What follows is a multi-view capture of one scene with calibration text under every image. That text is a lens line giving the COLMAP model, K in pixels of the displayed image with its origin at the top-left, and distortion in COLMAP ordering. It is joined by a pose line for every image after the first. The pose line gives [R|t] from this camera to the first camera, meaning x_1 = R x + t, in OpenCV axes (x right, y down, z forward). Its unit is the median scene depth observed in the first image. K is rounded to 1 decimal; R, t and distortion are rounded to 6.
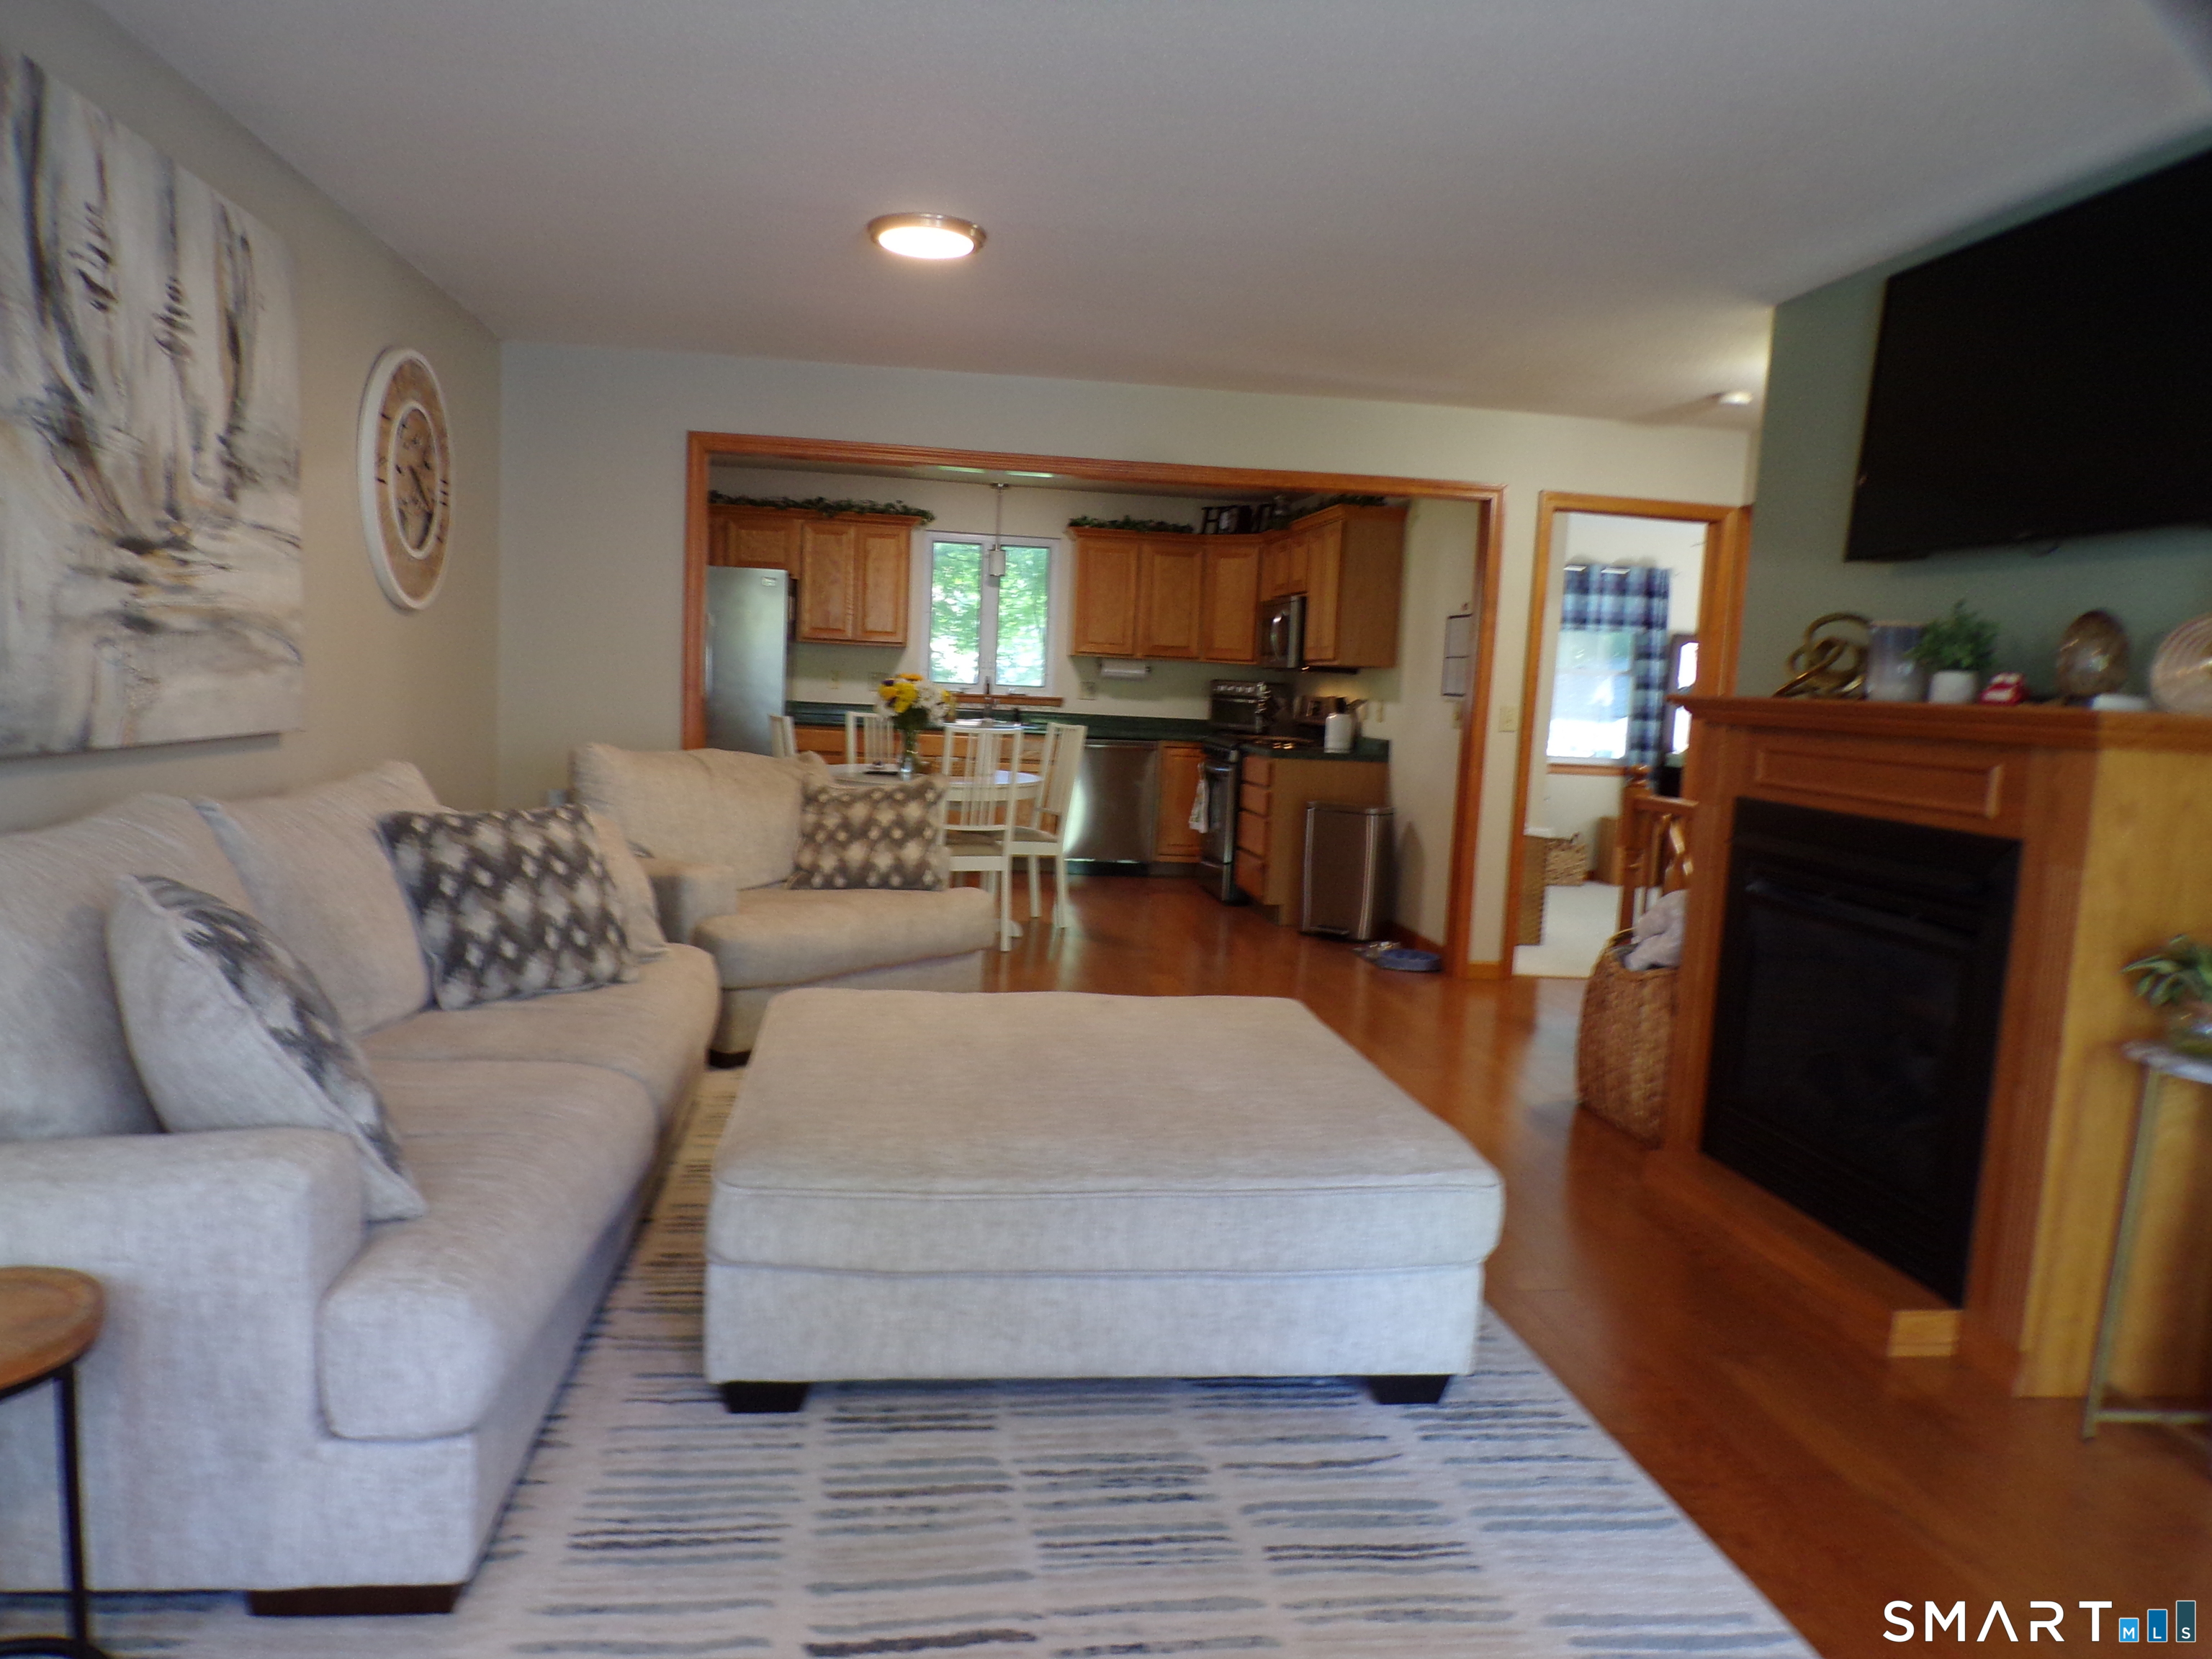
lens RADIAL K [[1519.9, 0, 1097.7], [0, 1519.9, 854.2], [0, 0, 1]] dist [-0.033254, 0.041094]
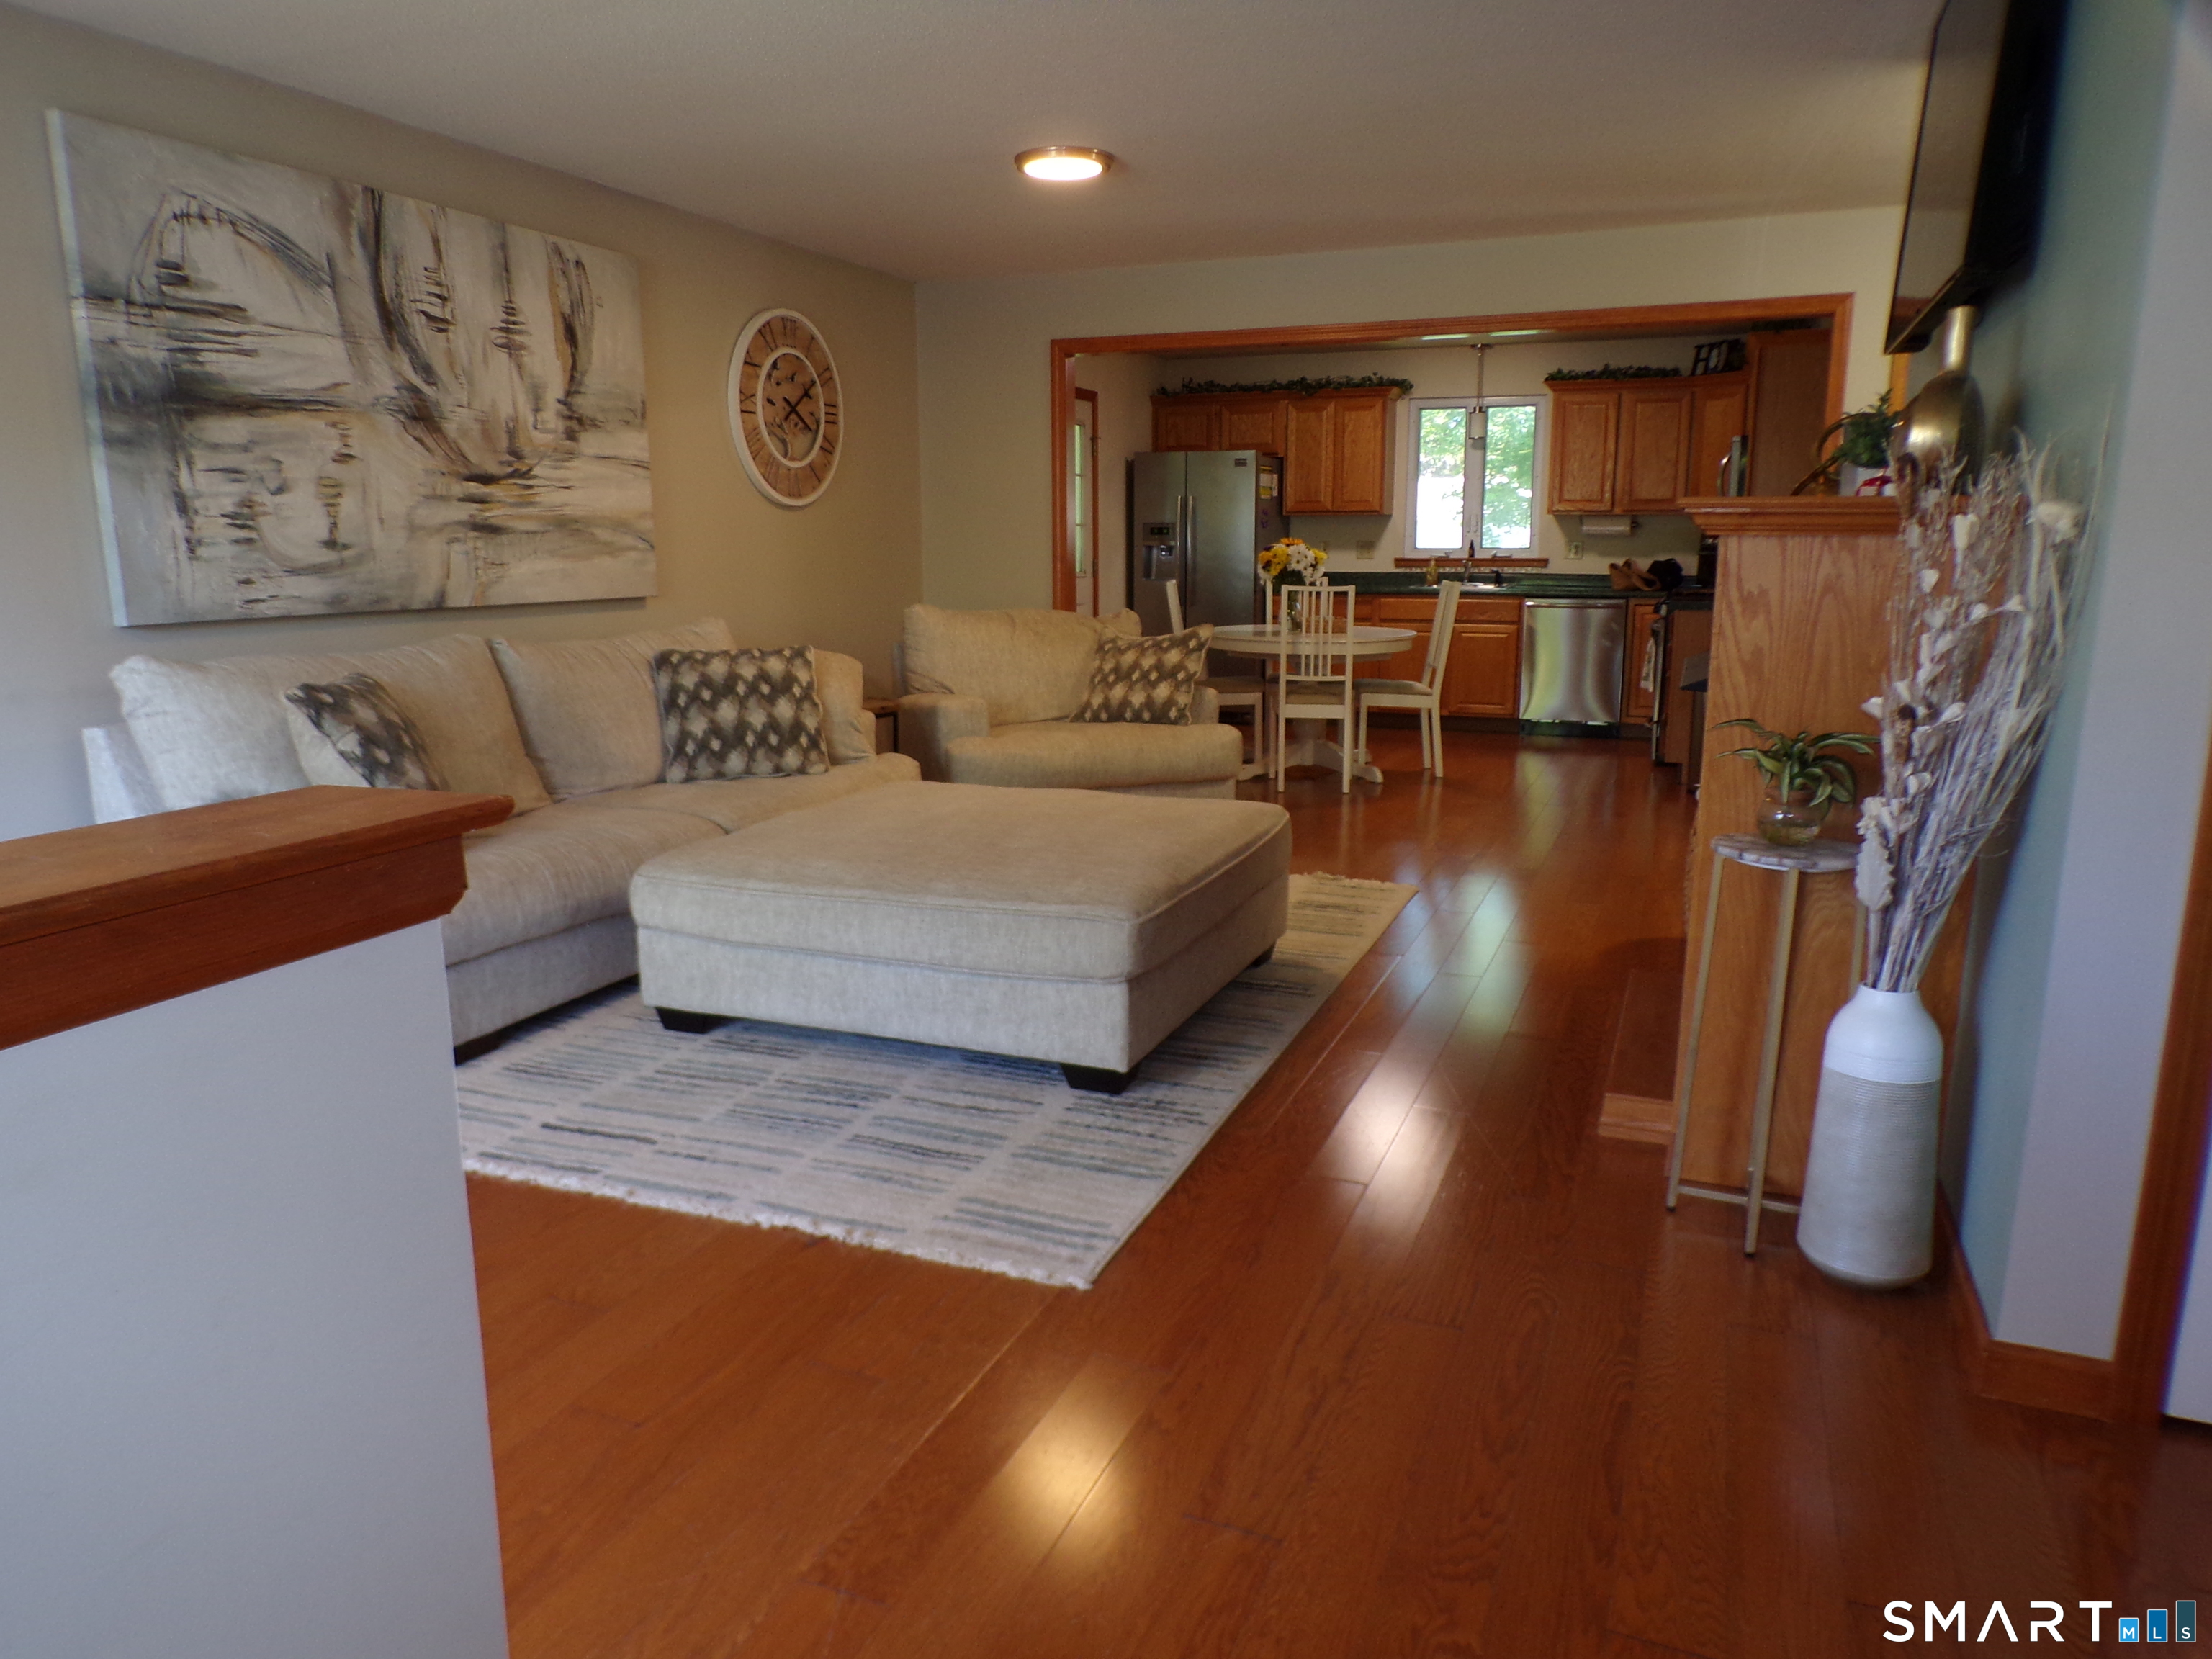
lens RADIAL K [[1519.9, 0, 1097.7], [0, 1519.9, 854.2], [0, 0, 1]] dist [-0.033254, 0.041094]
pose [[0.872241, 0.049361, -0.486579, 0.632874], [-0.011782, 0.996726, 0.079993, 0.047445], [0.488934, -0.064041, 0.869967, -0.077241]]
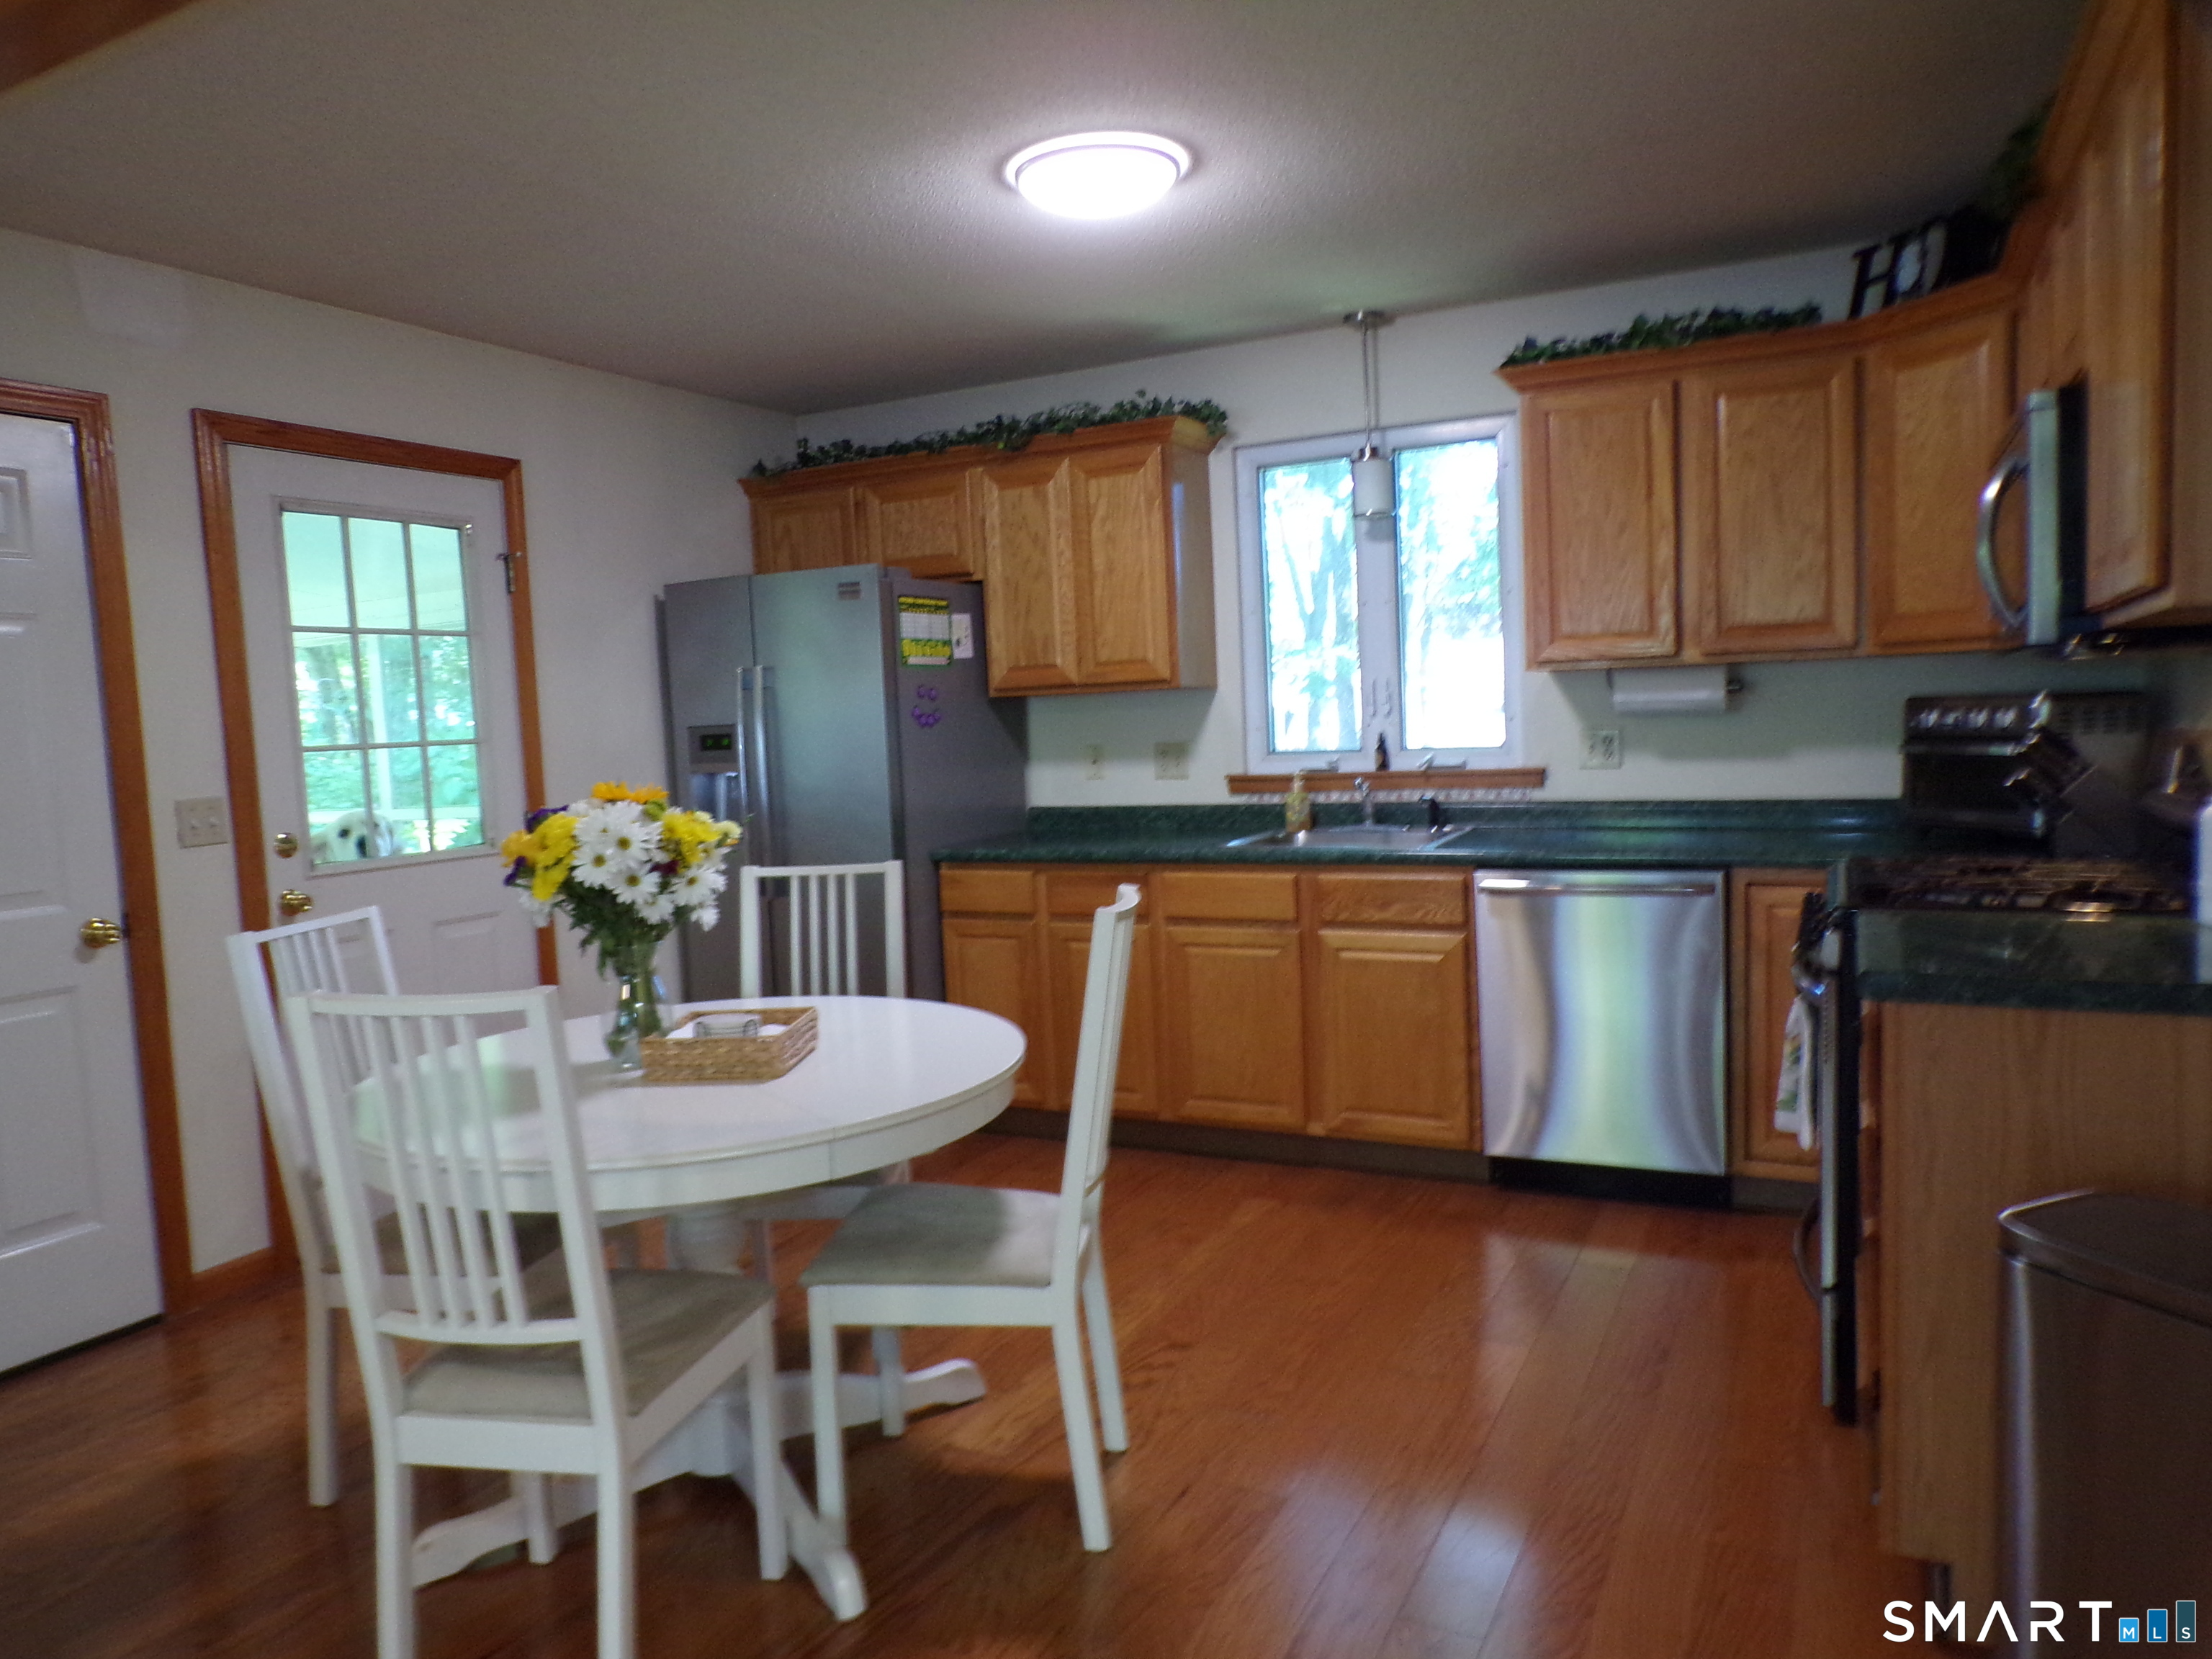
lens RADIAL K [[1416.9, 0, 1105.2], [0, 1416.9, 833.0], [0, 0, 1]] dist [-0.044162, 0.036317]
pose [[0.811636, -0.035400, -0.583089, 0.338605], [0.014819, 0.999089, -0.040029, -0.200932], [0.583975, 0.023848, 0.811421, 1.733765]]
